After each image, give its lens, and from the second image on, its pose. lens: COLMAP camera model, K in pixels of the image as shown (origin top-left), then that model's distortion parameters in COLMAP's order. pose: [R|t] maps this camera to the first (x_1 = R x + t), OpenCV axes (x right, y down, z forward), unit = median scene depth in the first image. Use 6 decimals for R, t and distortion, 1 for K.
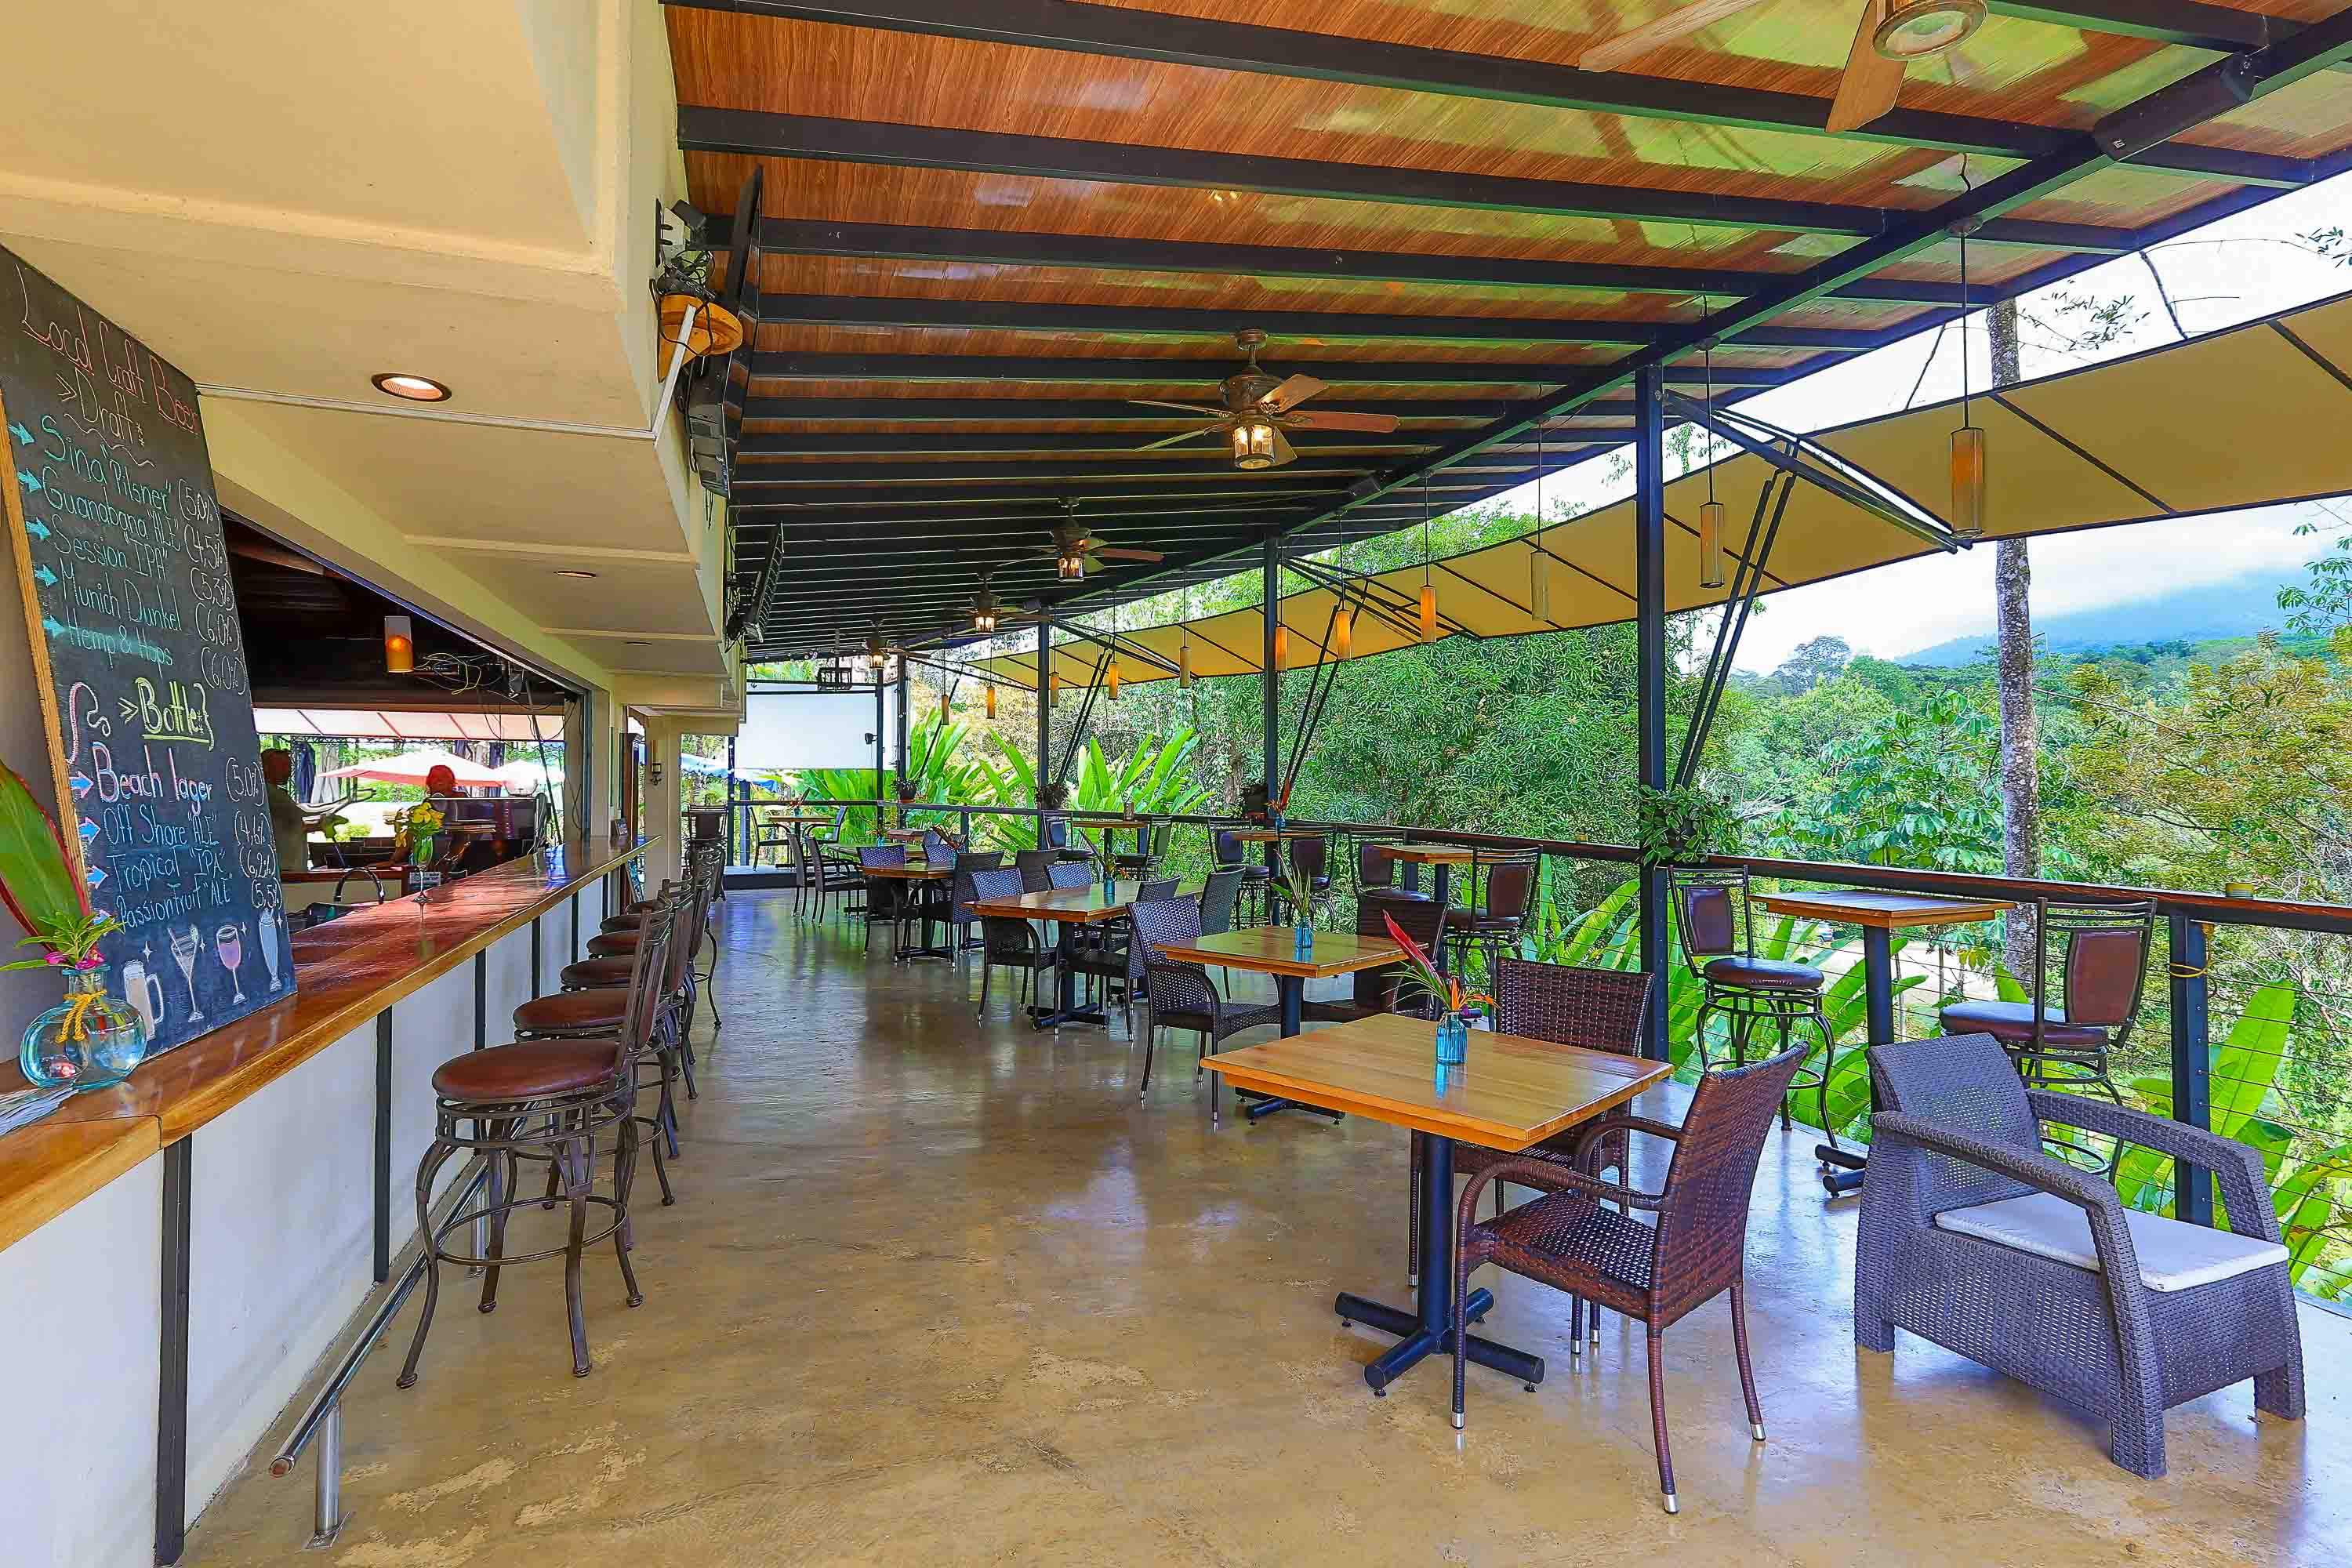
lens RADIAL K [[1085.4, 0, 1170.2], [0, 1085.4, 758.6], [0, 0, 1]] dist [0.020932, 0.000025]
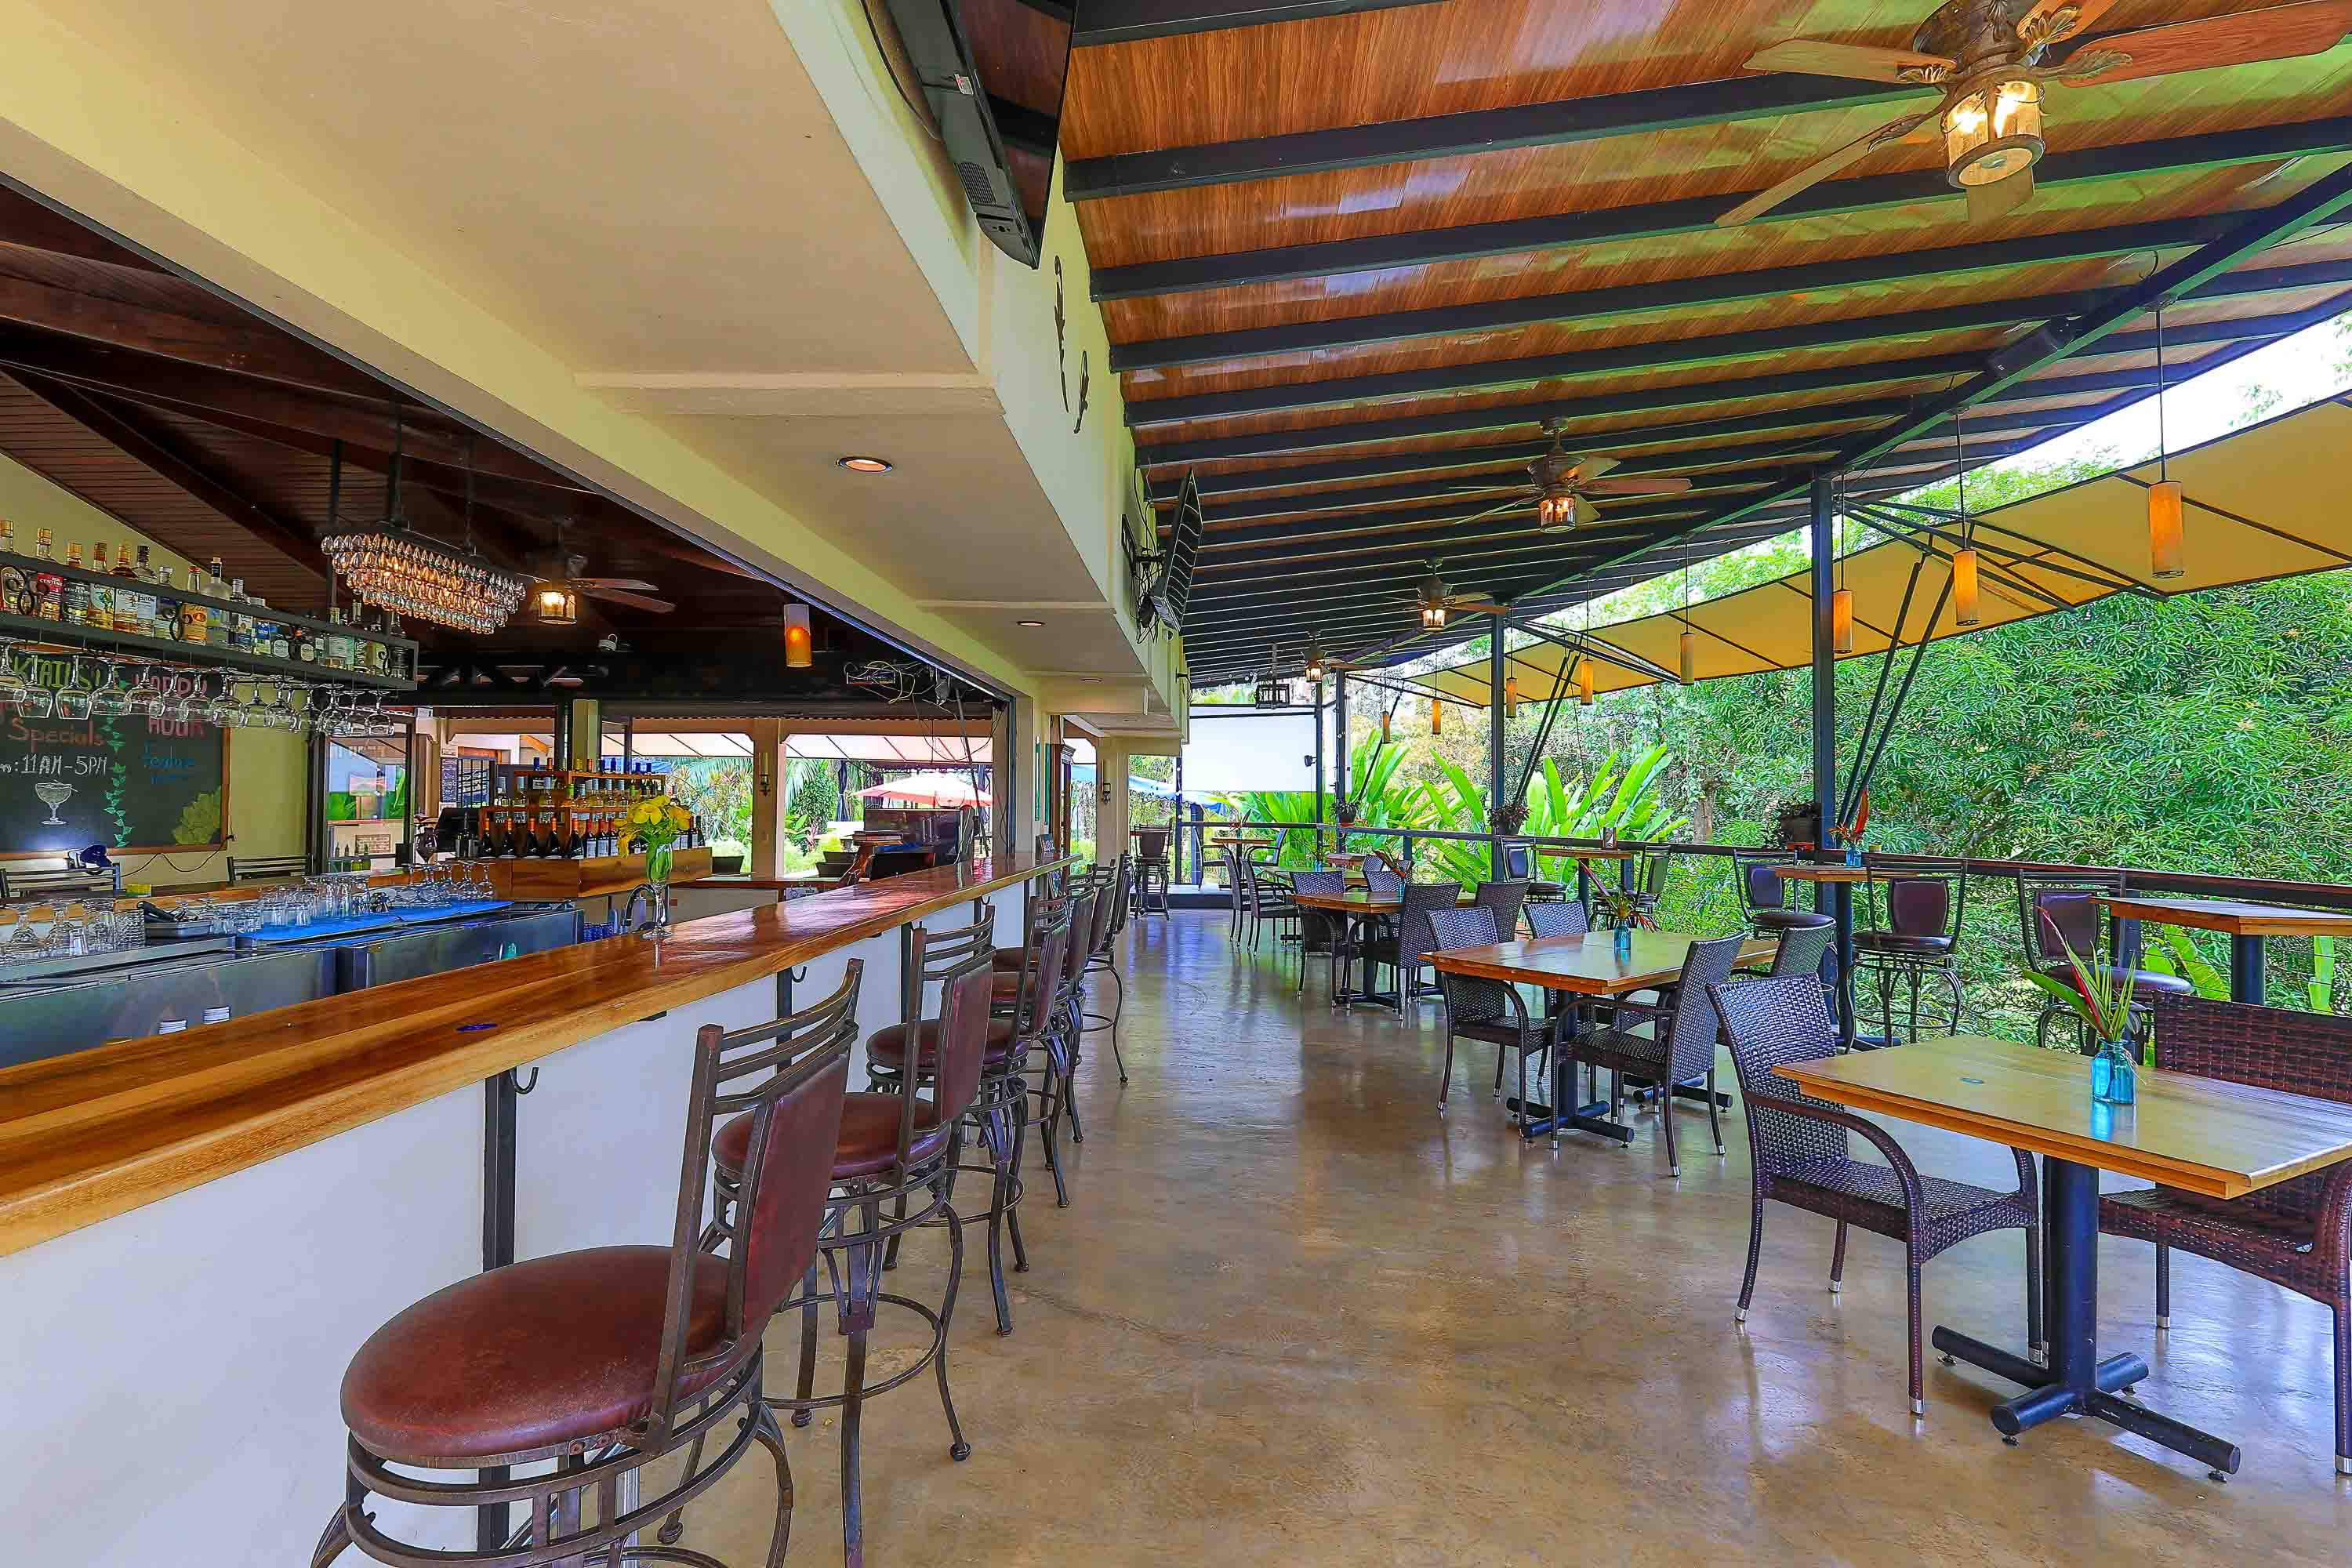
lens RADIAL K [[1023.8, 0, 1176.0], [0, 1023.8, 784.0], [0, 0, 1]] dist [-0.001278, -0.000141]
pose [[0.919914, -0.003293, -0.392107, -0.037640], [0.001748, 0.999989, -0.004298, 0.010774], [0.392117, 0.003269, 0.919909, 0.158822]]
